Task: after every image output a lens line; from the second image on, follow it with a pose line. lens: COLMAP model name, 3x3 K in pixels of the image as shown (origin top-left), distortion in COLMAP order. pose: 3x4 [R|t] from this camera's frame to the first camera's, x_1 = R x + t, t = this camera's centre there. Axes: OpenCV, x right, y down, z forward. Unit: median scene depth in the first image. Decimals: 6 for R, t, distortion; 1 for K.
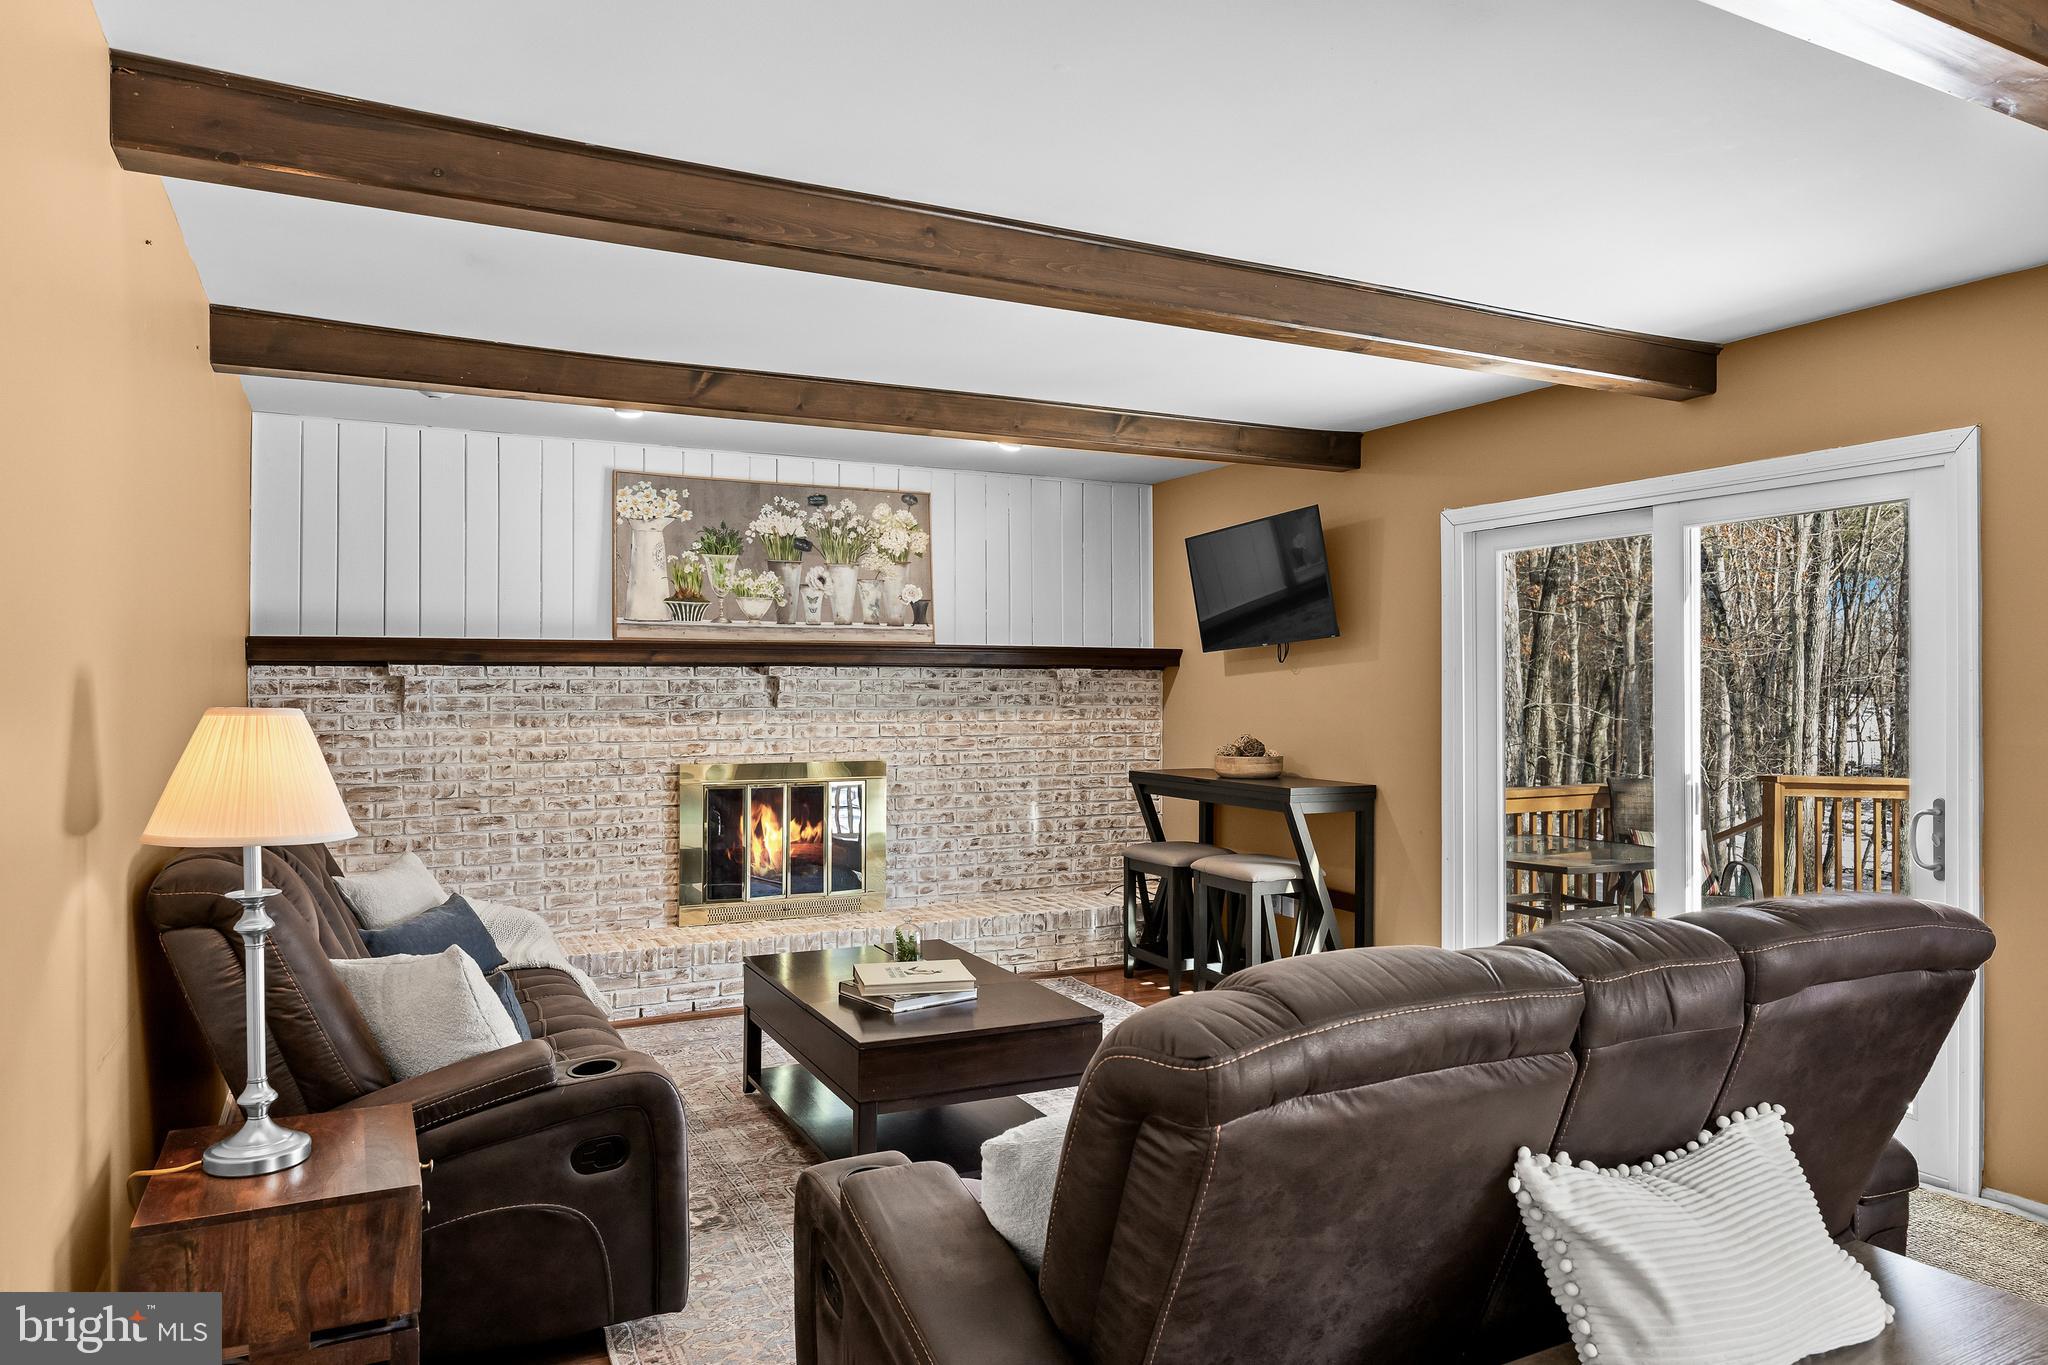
lens RADIAL K [[1276.2, 0, 1014.7], [0, 1276.2, 685.2], [0, 0, 1]] dist [-0.024153, -0.000087]
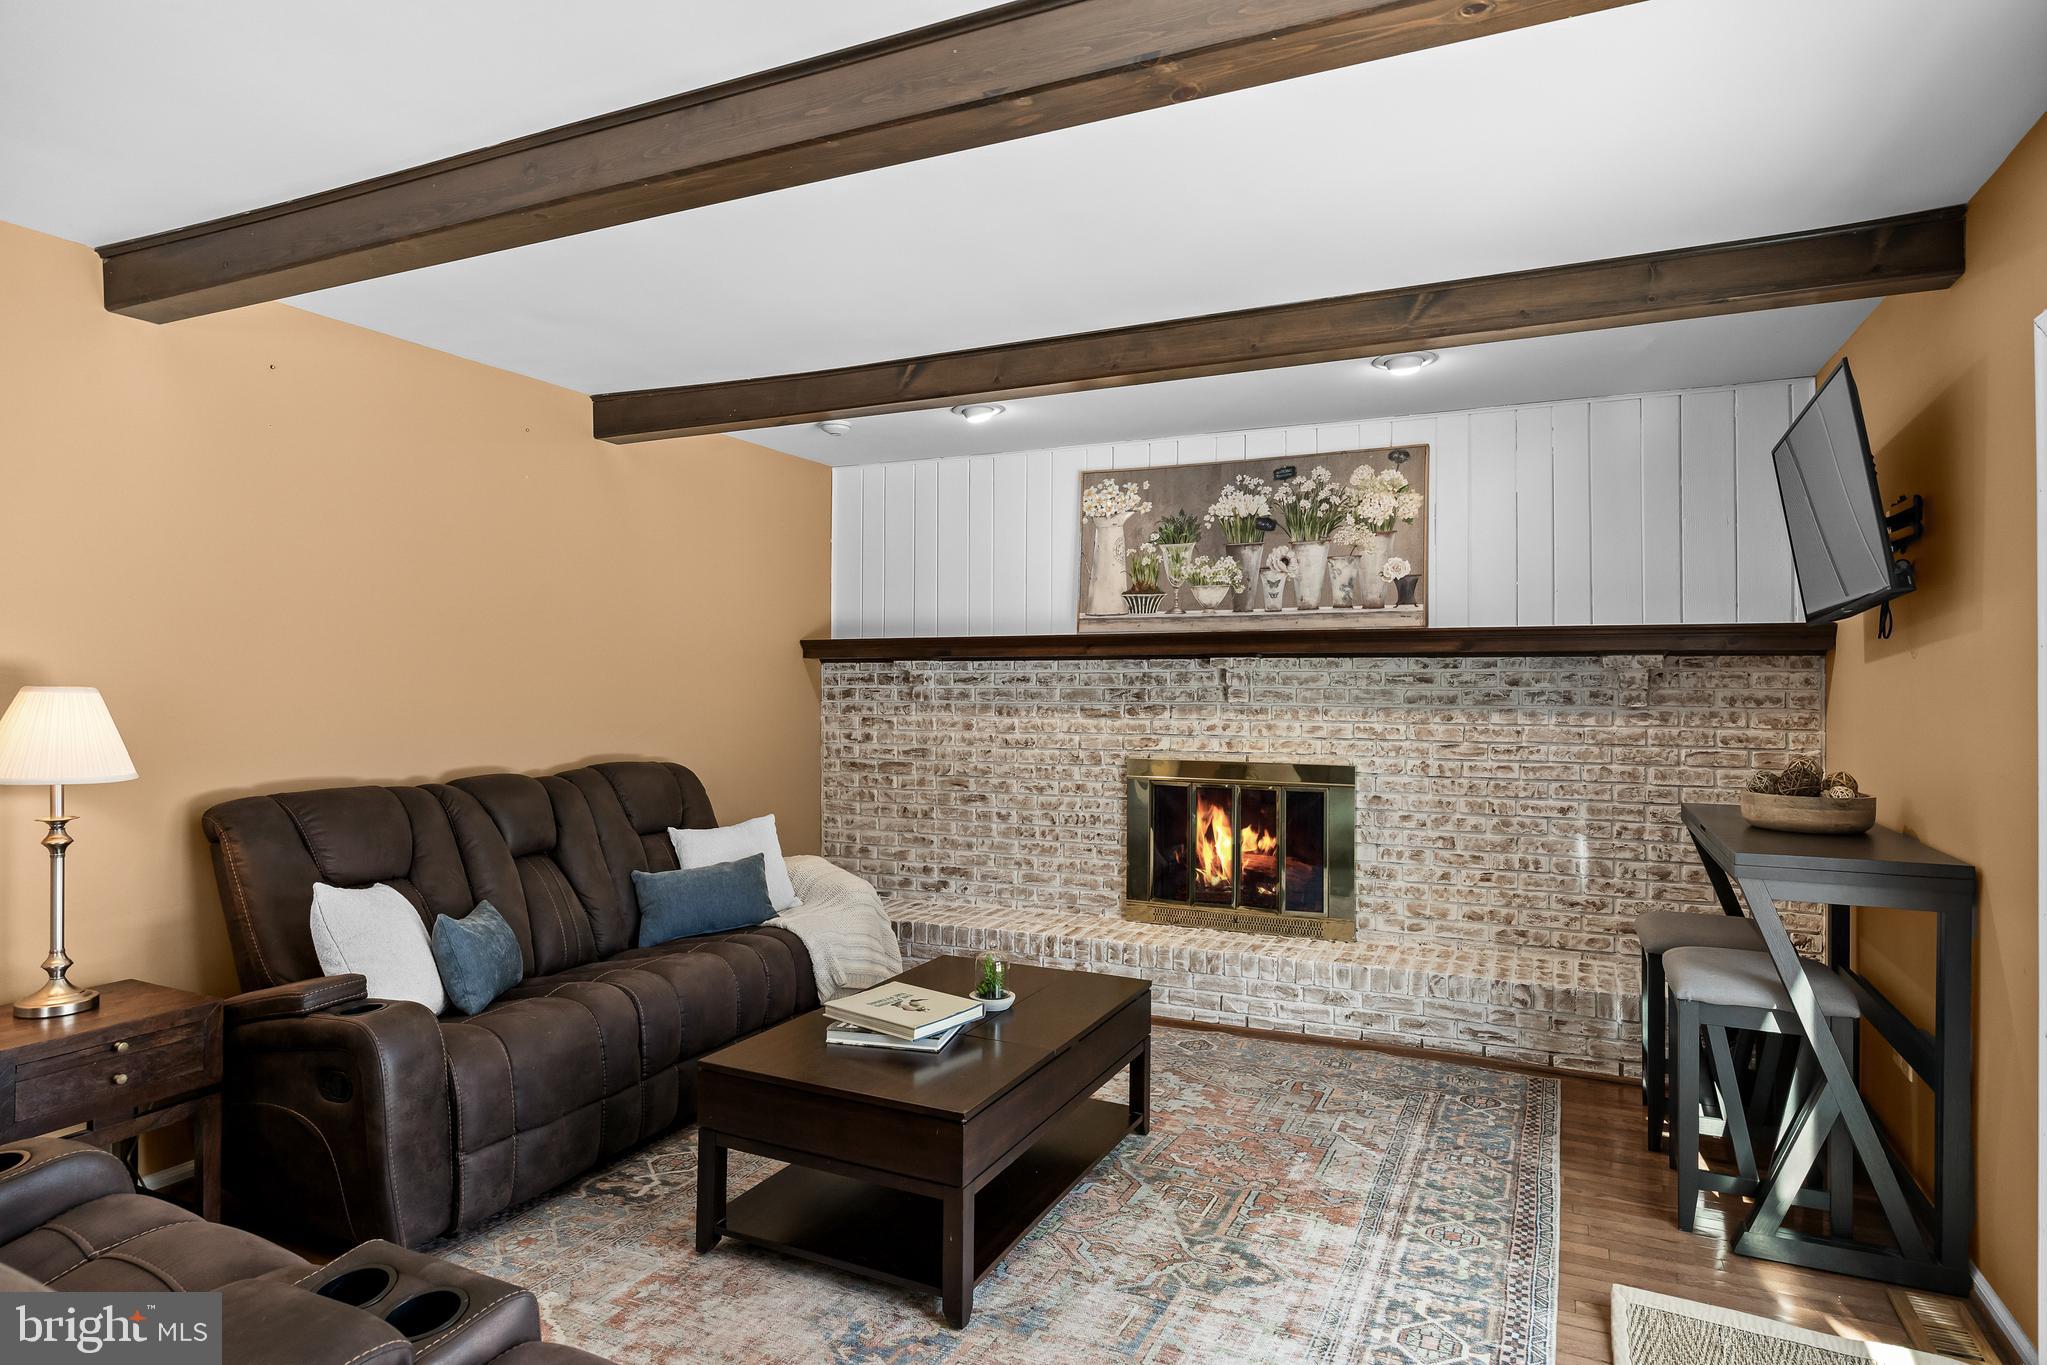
lens RADIAL K [[1133.5, 0, 1027.6], [0, 1133.5, 676.3], [0, 0, 1]] dist [-0.006418, -0.004194]
pose [[0.622563, -0.002512, -0.782566, 0.366239], [-0.002480, 0.999983, -0.005183, 0.003239], [0.782566, 0.005167, 0.622547, 0.368298]]
